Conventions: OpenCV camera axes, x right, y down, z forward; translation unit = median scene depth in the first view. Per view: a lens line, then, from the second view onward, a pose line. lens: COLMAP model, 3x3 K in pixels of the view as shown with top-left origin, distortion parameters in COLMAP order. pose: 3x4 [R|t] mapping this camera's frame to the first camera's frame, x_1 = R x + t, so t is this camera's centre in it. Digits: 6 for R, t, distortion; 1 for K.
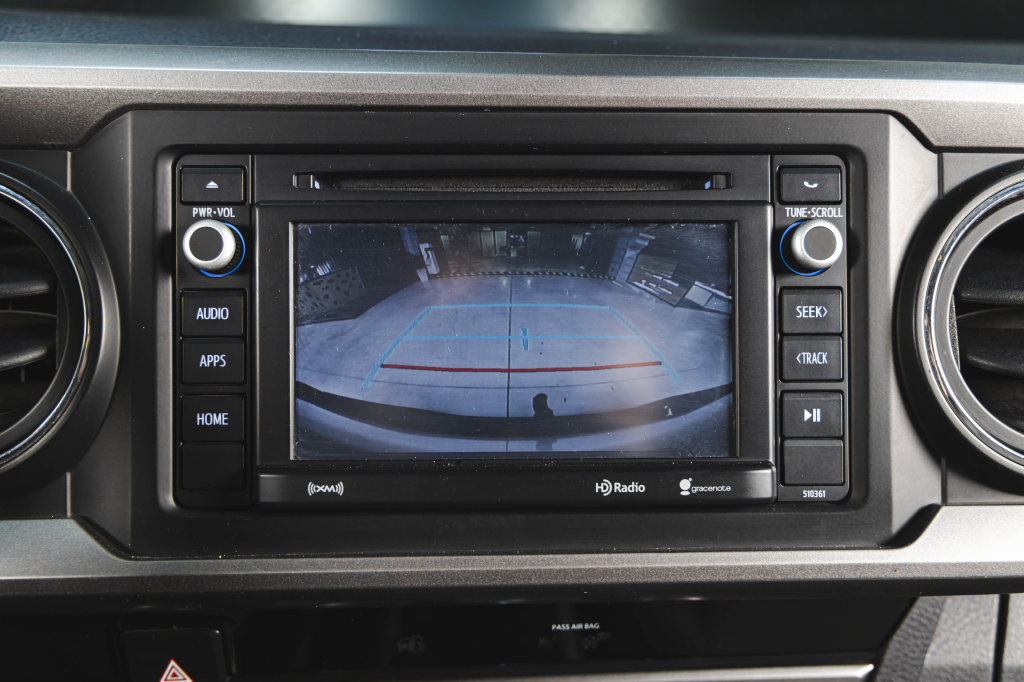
lens RADIAL K [[901.2, 0, 502.3], [0, 901.2, 349.9], [0, 0, 1]] dist [0.019782, 0.006418]
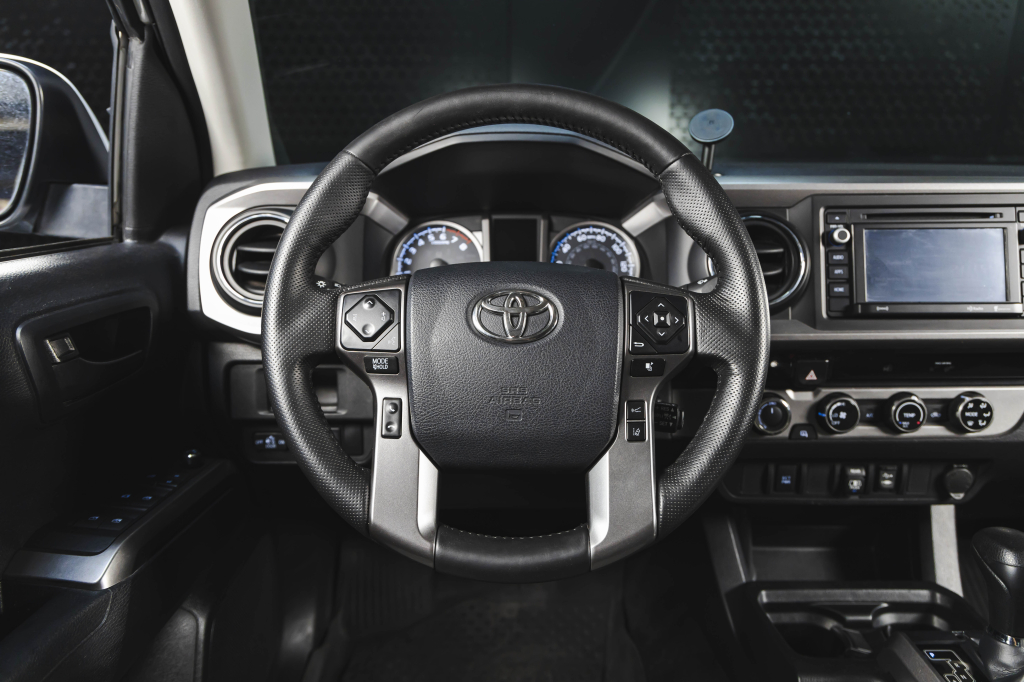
lens RADIAL K [[673.0, 0, 516.9], [0, 673.0, 343.3], [0, 0, 1]] dist [0.001480, -0.000522]
pose [[0.997296, 0.002657, -0.073440, -1.288615], [-0.005455, 0.999266, -0.037922, 0.364945], [0.073285, 0.038220, 0.996578, -1.480440]]
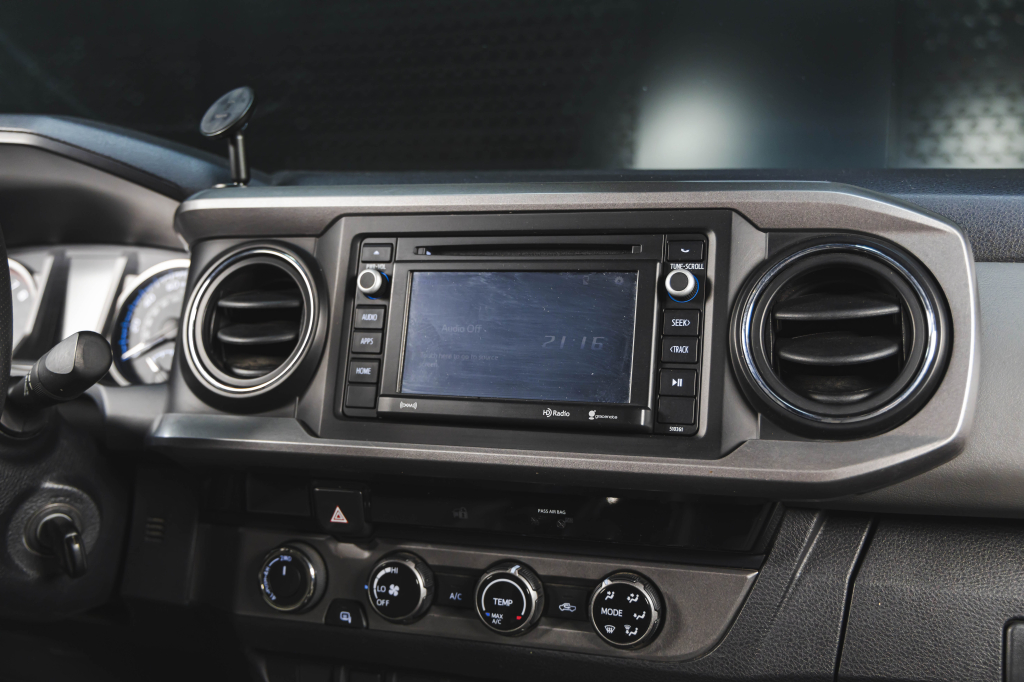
lens RADIAL K [[1036.0, 0, 508.6], [0, 1036.0, 352.1], [0, 0, 1]] dist [0.000811, 0.000000]
pose [[0.932071, 0.027403, -0.361237, 0.757425], [-0.083822, 0.986390, -0.141452, 0.321018], [0.352445, 0.162122, 0.921683, -0.924342]]
